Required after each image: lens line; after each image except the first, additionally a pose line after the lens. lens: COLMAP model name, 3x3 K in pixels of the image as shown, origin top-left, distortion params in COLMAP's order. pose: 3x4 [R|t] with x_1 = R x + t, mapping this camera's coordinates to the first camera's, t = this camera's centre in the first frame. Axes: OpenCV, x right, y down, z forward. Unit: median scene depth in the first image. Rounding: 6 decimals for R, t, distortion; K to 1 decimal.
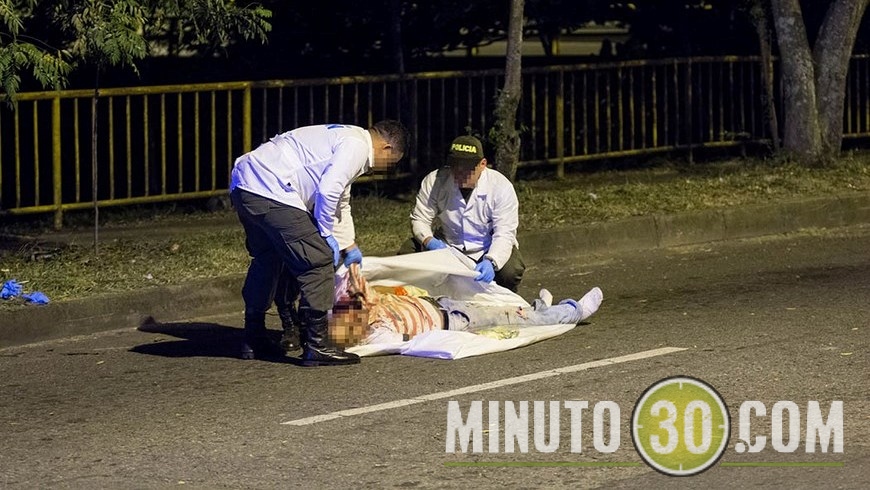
lens RADIAL K [[3000.4, 0, 435.0], [0, 3000.4, 245.0], [0, 0, 1]] dist [-0.175452, -1.428128]
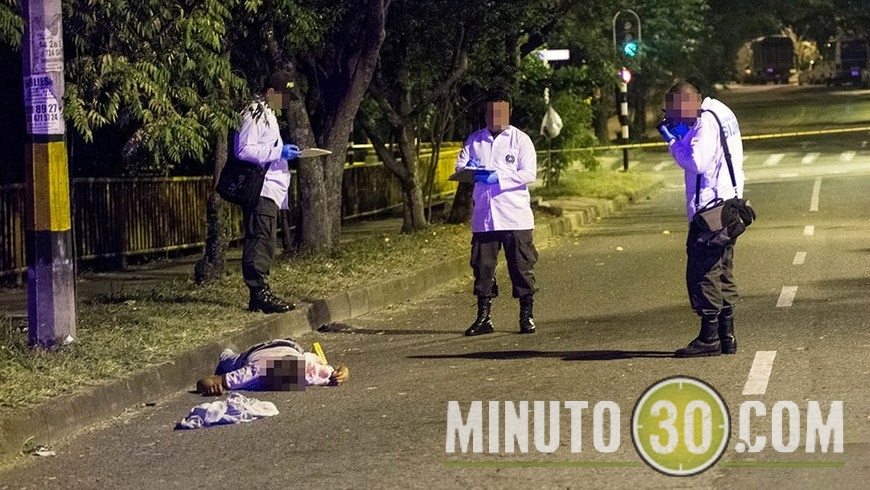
lens RADIAL K [[3000.4, 0, 435.0], [0, 3000.4, 245.0], [0, 0, 1]] dist [-0.175452, -1.428128]
pose [[0.872658, -0.028462, 0.487502, -0.411130], [0.058542, 0.997198, -0.046572, 0.025433], [-0.484810, 0.069181, 0.871879, -0.023052]]
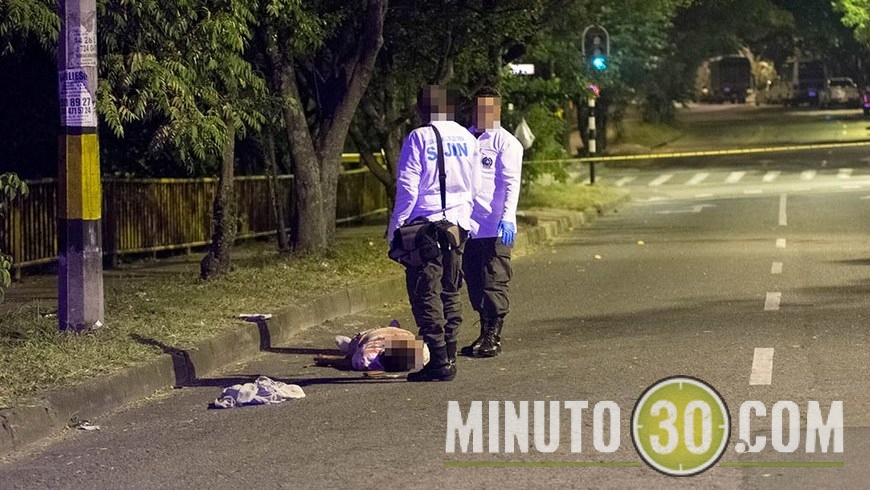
lens RADIAL K [[3006.2, 0, 435.0], [0, 3006.2, 245.0], [0, 0, 1]] dist [-0.229754, 0.936258]
pose [[0.864676, -0.010664, 0.502217, -0.442758], [0.041806, 0.997834, -0.050792, 0.031521], [-0.500587, 0.064914, 0.863249, -0.043394]]
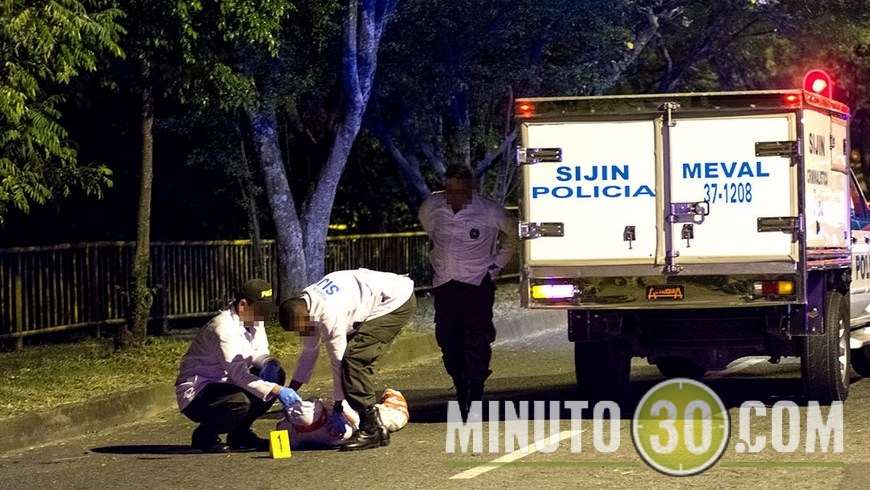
lens RADIAL K [[3000.4, 0, 435.0], [0, 3000.4, 245.0], [0, 0, 1]] dist [-0.175452, -1.428128]
pose [[0.920249, -0.013866, 0.391087, -0.281986], [0.045164, 0.996457, -0.070946, 0.027009], [-0.388718, 0.082951, 0.917615, -0.067185]]
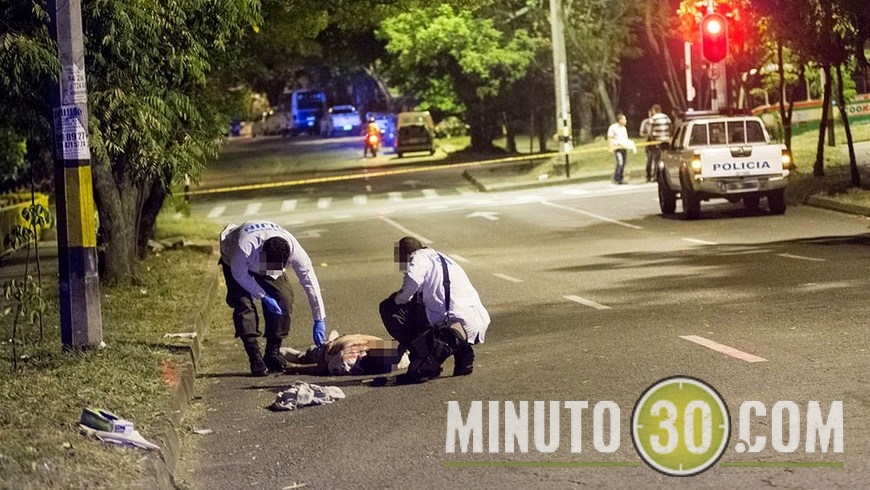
lens RADIAL K [[3000.4, 0, 435.0], [0, 3000.4, 245.0], [0, 0, 1]] dist [-0.175452, -1.428128]
pose [[0.759037, -0.044177, 0.649547, -0.593499], [0.100571, 0.993676, -0.049942, 0.031967], [-0.643233, 0.103234, 0.758679, -0.013824]]
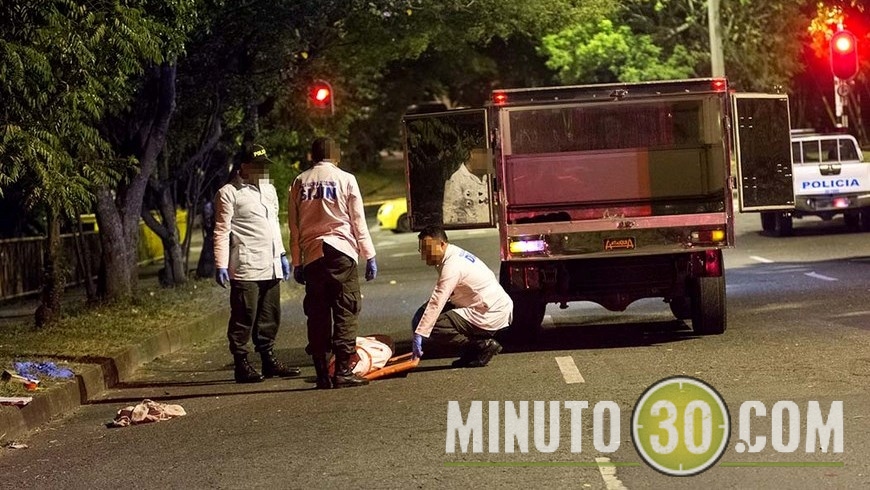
lens RADIAL K [[3006.2, 0, 435.0], [0, 3006.2, 245.0], [0, 0, 1]] dist [-0.229754, 0.936258]
pose [[0.808133, -0.042078, 0.587495, -0.539134], [0.096400, 0.993444, -0.061452, 0.040959], [-0.581058, 0.106296, 0.806891, -0.120340]]
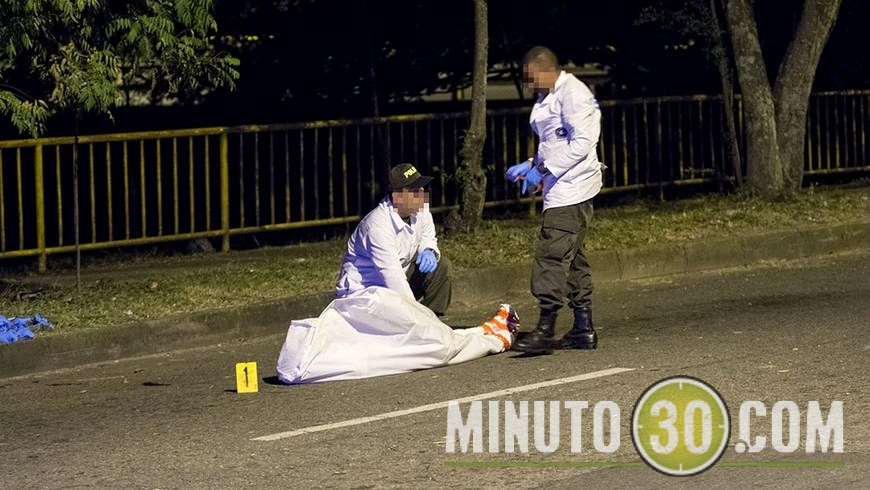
lens RADIAL K [[3080.7, 0, 462.9], [0, 3080.7, 245.4], [0, 0, 1]] dist [-0.188536, 0.169429]
pose [[0.999813, -0.016124, 0.010633, 0.007731], [0.016295, 0.999737, -0.016167, 0.004608], [-0.010370, 0.016337, 0.999813, -0.058654]]
